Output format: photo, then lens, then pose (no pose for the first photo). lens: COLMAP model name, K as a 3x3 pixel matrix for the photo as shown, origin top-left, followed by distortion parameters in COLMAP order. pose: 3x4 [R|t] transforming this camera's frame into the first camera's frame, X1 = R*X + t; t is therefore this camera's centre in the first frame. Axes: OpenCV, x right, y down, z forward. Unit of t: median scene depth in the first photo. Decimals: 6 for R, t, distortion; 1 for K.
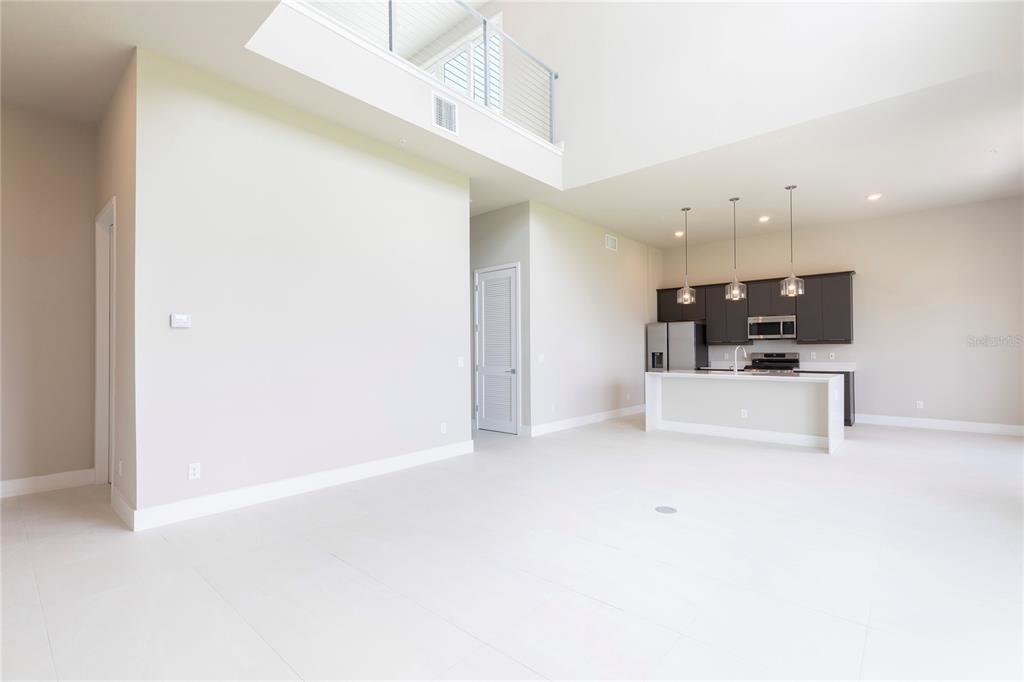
lens RADIAL K [[456.0, 0, 509.7], [0, 456.0, 346.5], [0, 0, 1]] dist [0.007362, 0.000656]
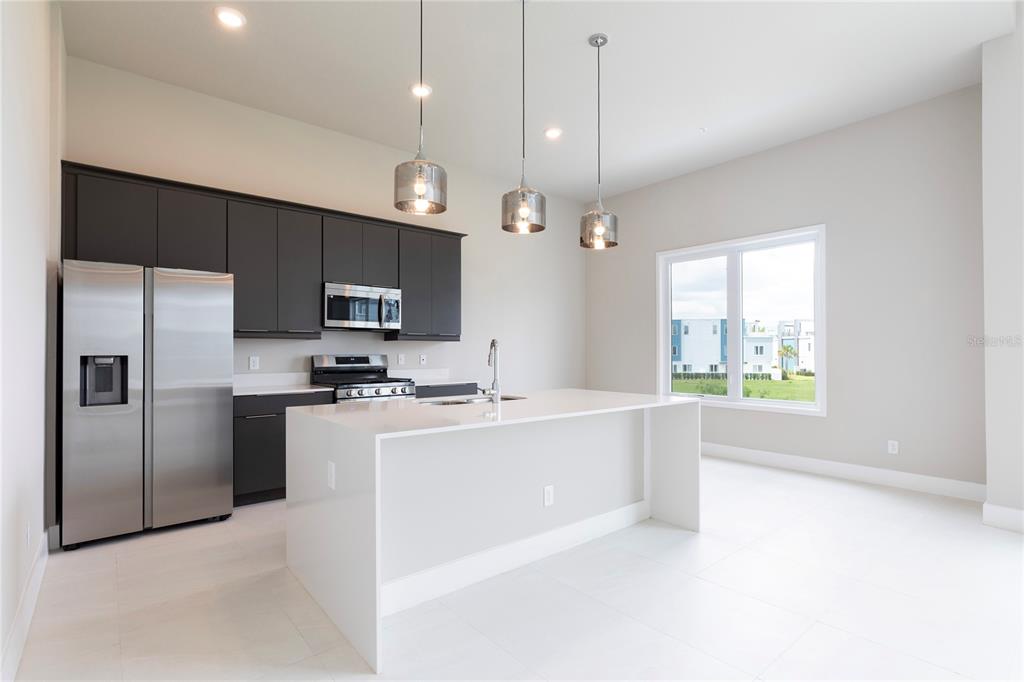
lens RADIAL K [[508.5, 0, 511.3], [0, 508.5, 349.3], [0, 0, 1]] dist [0.000206, 0.000023]
pose [[0.156443, 0.006105, 0.987668, 0.021377], [-0.009091, 0.999947, -0.004741, 0.008434], [-0.987645, -0.008237, 0.156491, 0.768453]]
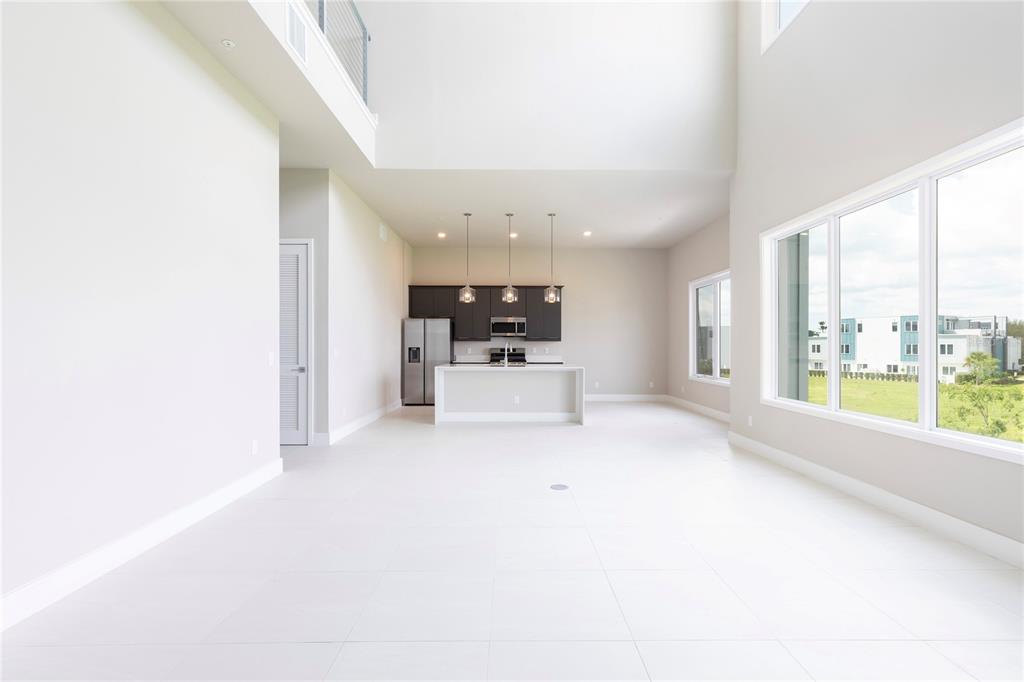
lens RADIAL K [[456.0, 0, 510.2], [0, 456.0, 346.1], [0, 0, 1]] dist [0.007362, 0.000656]
pose [[0.747901, 0.005107, 0.663790, -0.221775], [-0.010761, 0.999932, 0.004432, 0.003507], [-0.663723, -0.010458, 0.747906, 0.110516]]
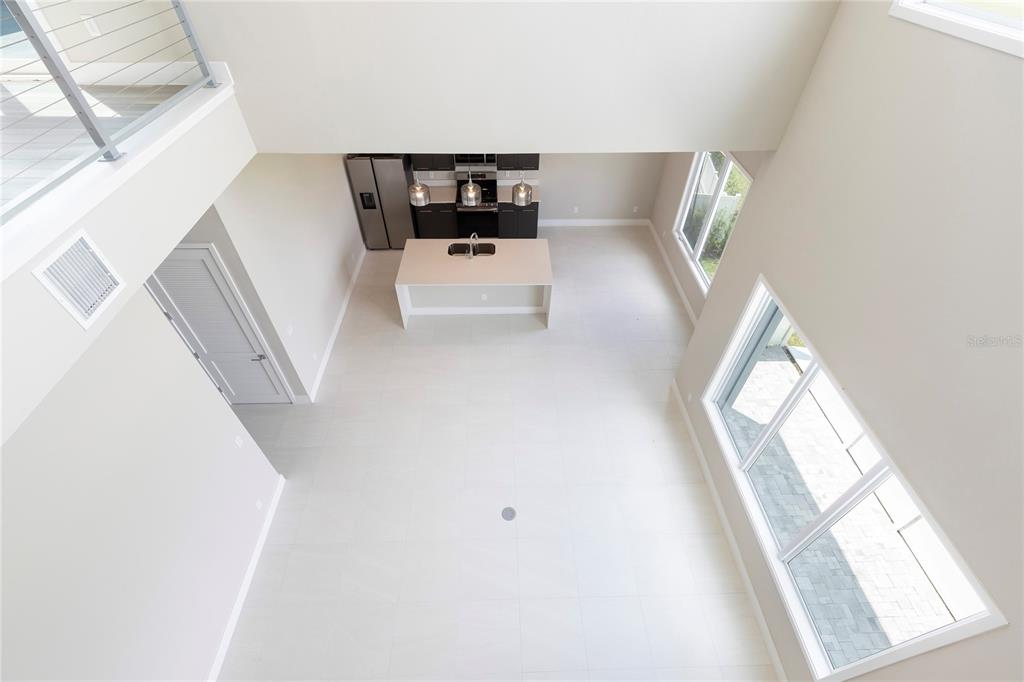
lens RADIAL K [[456.0, 0, 507.2], [0, 456.0, 344.2], [0, 0, 1]] dist [0.007362, 0.000656]
pose [[0.734202, -0.476418, 0.483707, -0.046687], [-0.009302, 0.705329, 0.708819, -0.468477], [-0.678867, -0.524916, 0.513422, 0.244920]]
